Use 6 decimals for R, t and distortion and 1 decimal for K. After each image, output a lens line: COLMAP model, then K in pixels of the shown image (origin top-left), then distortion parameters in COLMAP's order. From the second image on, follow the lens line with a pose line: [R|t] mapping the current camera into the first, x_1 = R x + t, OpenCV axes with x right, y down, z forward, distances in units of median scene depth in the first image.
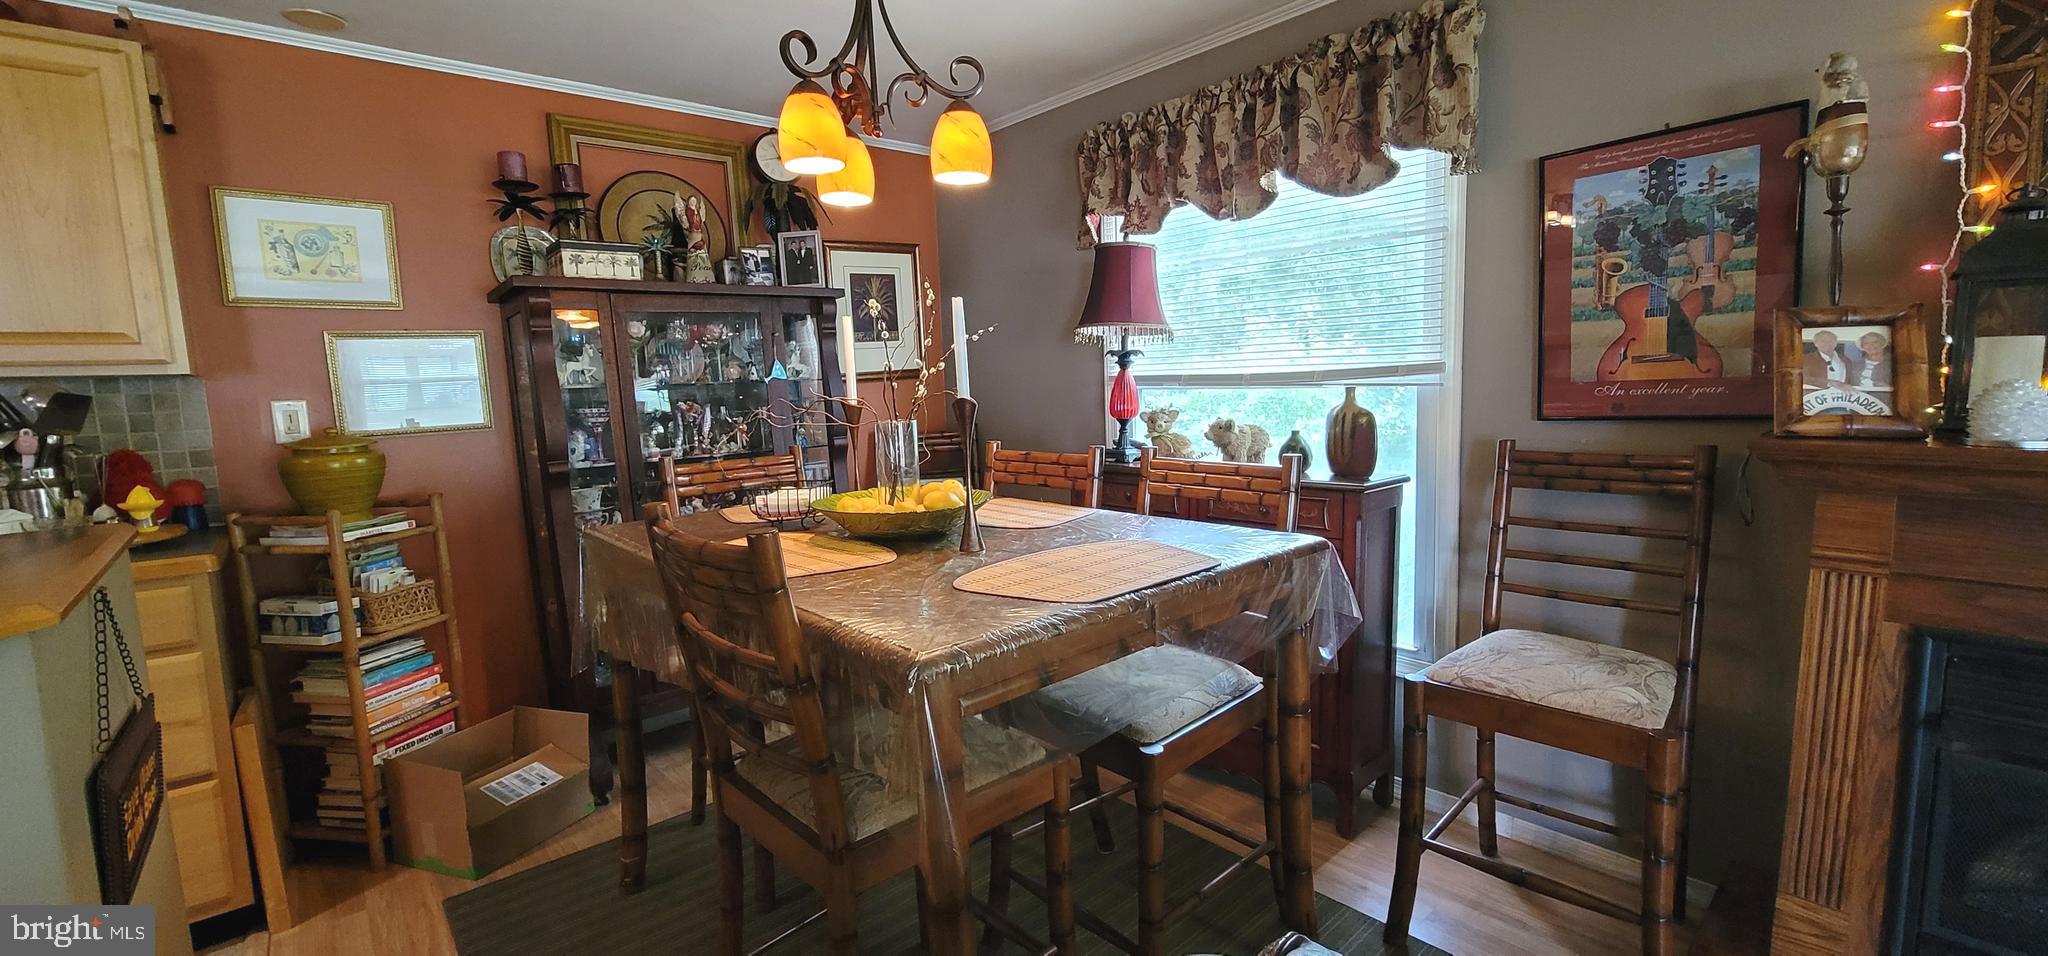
lens RADIAL K [[836.4, 0, 1028.4], [0, 836.4, 473.1], [0, 0, 1]] dist [-0.009441, 0.003267]
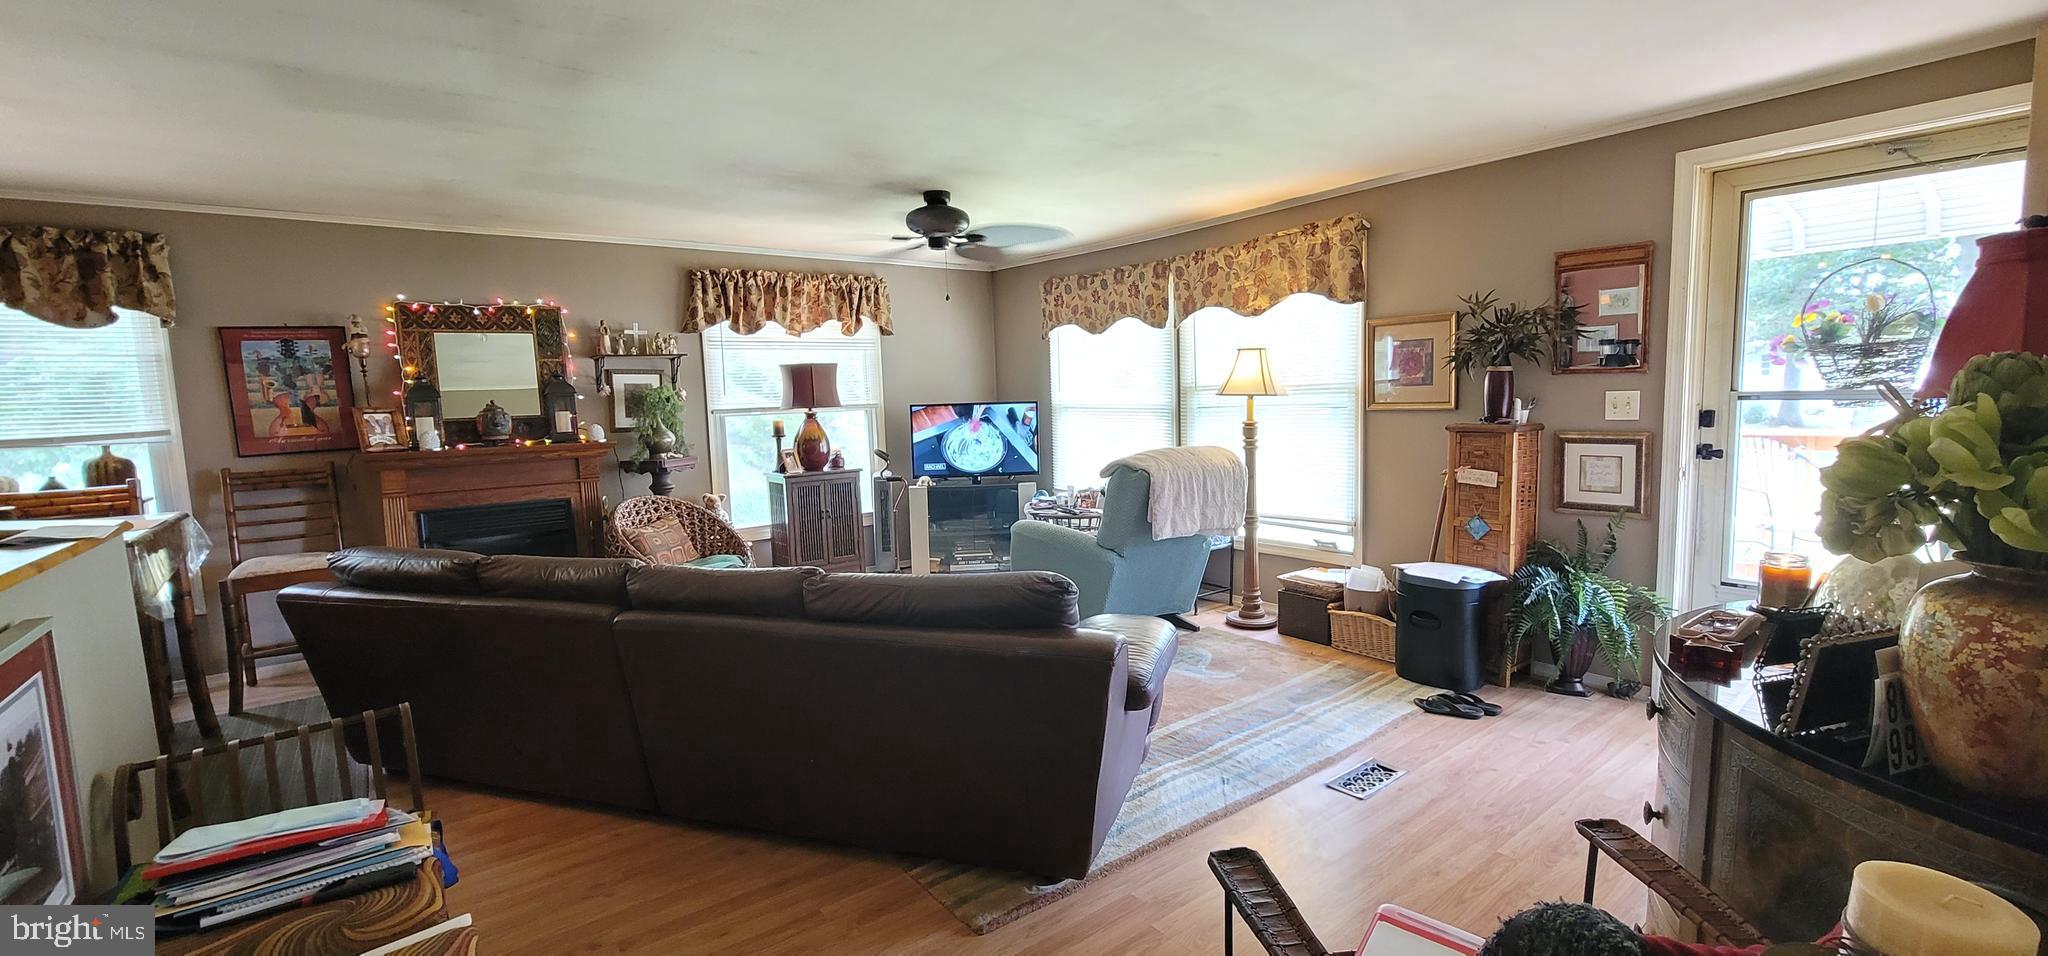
lens RADIAL K [[818.5, 0, 1017.4], [0, 818.5, 472.1], [0, 0, 1]] dist [-0.001066, 0.000050]
pose [[0.076298, -0.071169, 0.994542, -1.191838], [0.143300, 0.987877, 0.059698, 0.121296], [-0.986734, 0.137963, 0.085572, -0.993927]]
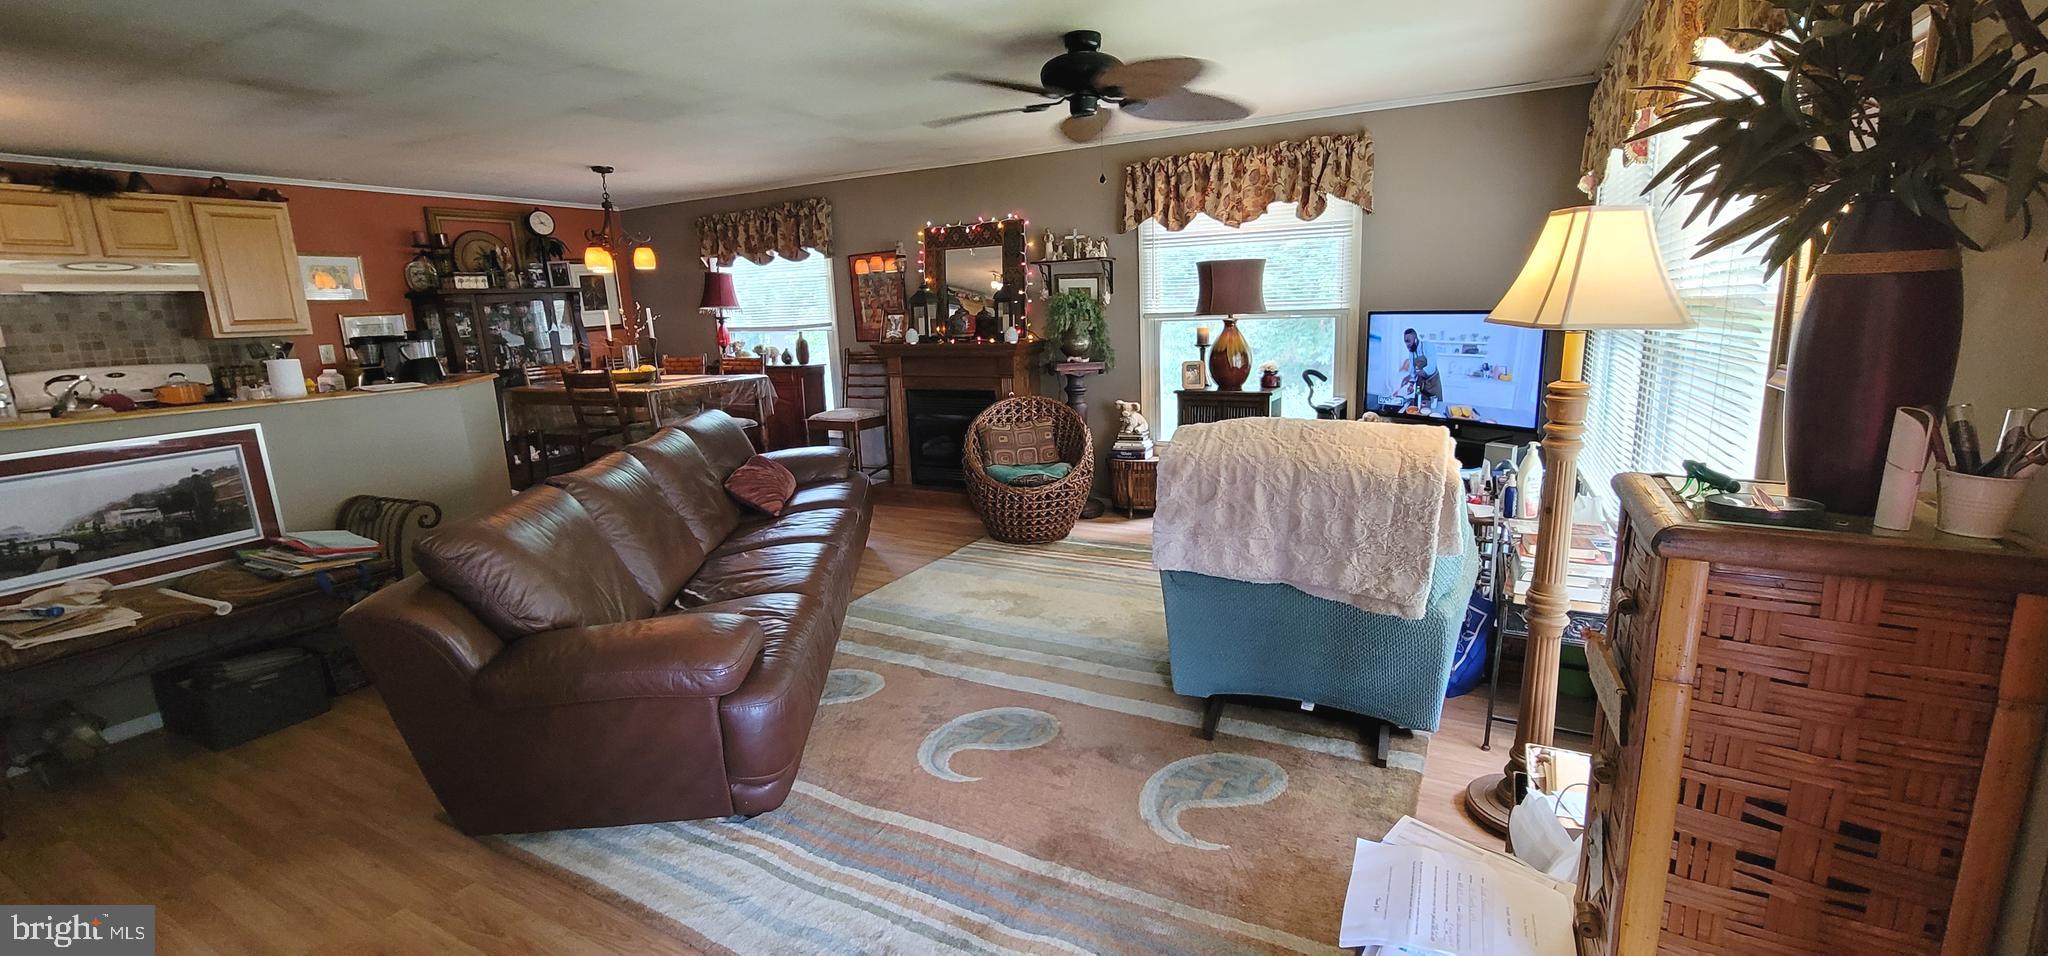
lens RADIAL K [[836.4, 0, 1028.4], [0, 836.4, 473.1], [0, 0, 1]] dist [-0.009441, 0.003267]
pose [[0.935728, -0.075109, 0.344633, 0.108881], [0.049640, 0.995383, 0.082150, 0.196525], [-0.349212, -0.059763, 0.935136, -2.122127]]
